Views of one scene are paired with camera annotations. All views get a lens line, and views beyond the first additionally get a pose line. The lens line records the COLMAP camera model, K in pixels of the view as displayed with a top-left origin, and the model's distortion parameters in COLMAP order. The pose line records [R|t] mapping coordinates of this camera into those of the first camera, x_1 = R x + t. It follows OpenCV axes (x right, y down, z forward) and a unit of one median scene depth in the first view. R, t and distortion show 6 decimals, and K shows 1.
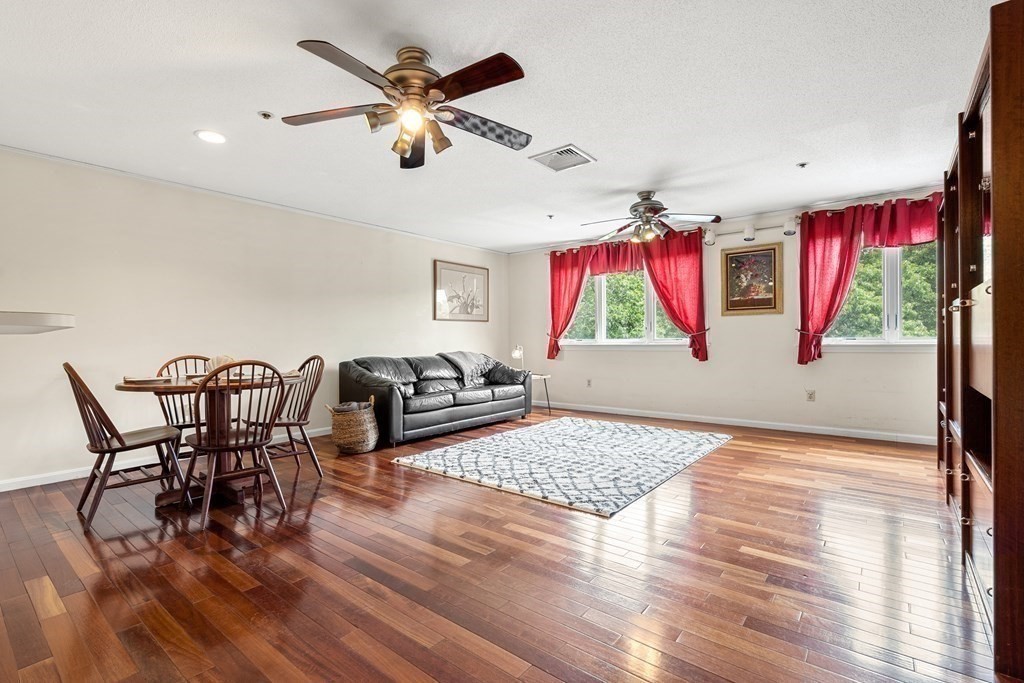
lens RADIAL K [[471.0, 0, 510.1], [0, 471.0, 338.2], [0, 0, 1]] dist [-0.004531, 0.000109]
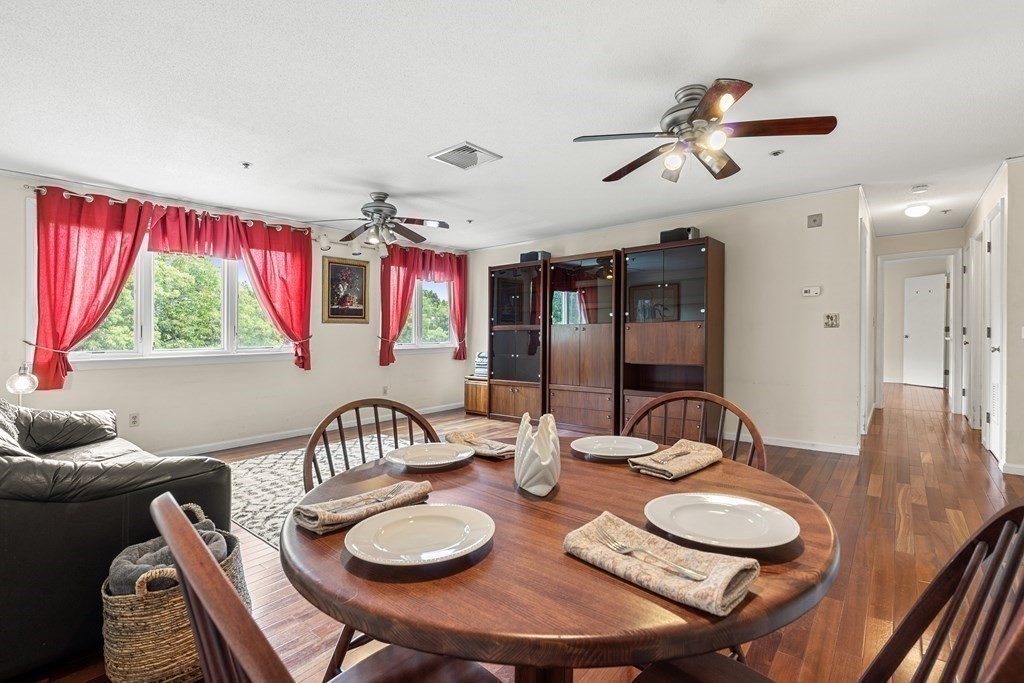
lens RADIAL K [[471.0, 0, 510.1], [0, 471.0, 338.2], [0, 0, 1]] dist [-0.004531, 0.000109]
pose [[0.019787, -0.002921, 0.999800, -0.545967], [0.001928, 0.999994, 0.002884, -0.017661], [-0.999802, 0.001871, 0.019792, 0.601848]]
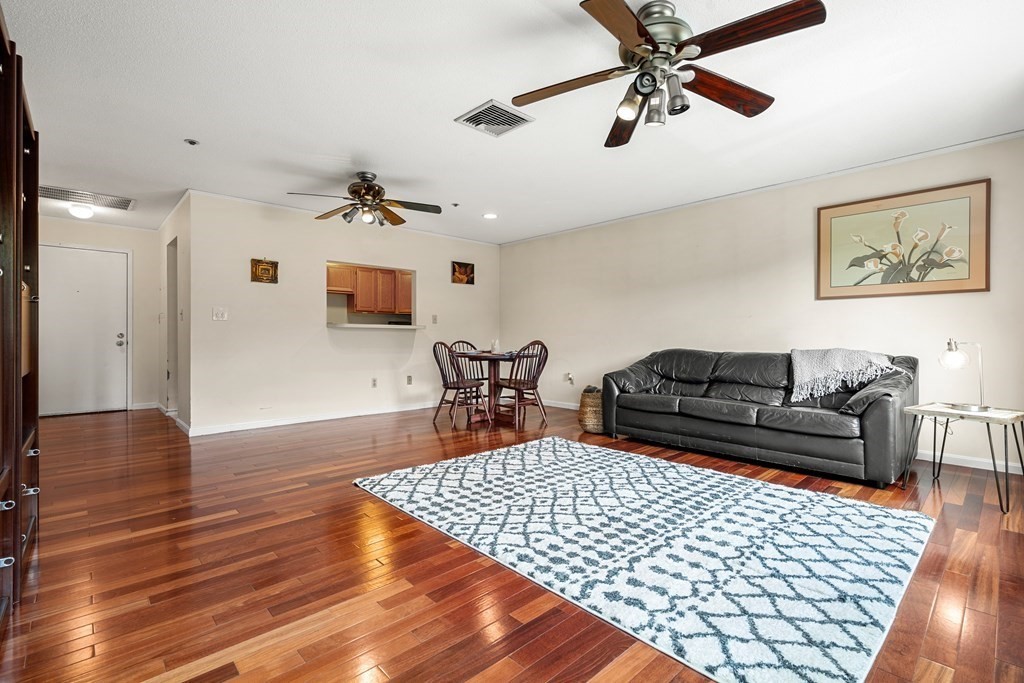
lens RADIAL K [[471.0, 0, 510.1], [0, 471.0, 338.2], [0, 0, 1]] dist [-0.004531, 0.000109]
pose [[-0.133554, 0.009914, -0.990992, 0.644179], [0.010962, 0.999904, 0.008526, 0.005767], [0.990981, -0.009724, -0.133650, 0.763103]]
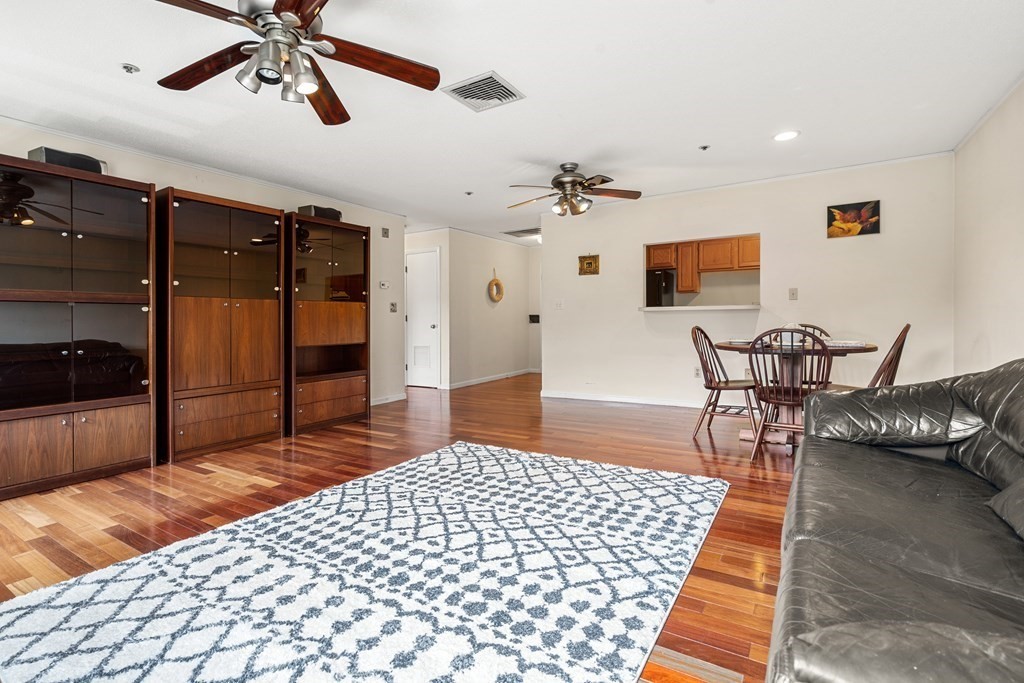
lens RADIAL K [[471.0, 0, 510.1], [0, 471.0, 338.2], [0, 0, 1]] dist [-0.004531, 0.000109]
pose [[-0.991925, 0.031295, -0.122903, 0.109725], [0.028416, 0.999281, 0.025109, 0.009737], [0.123600, 0.021414, -0.992101, 1.210713]]
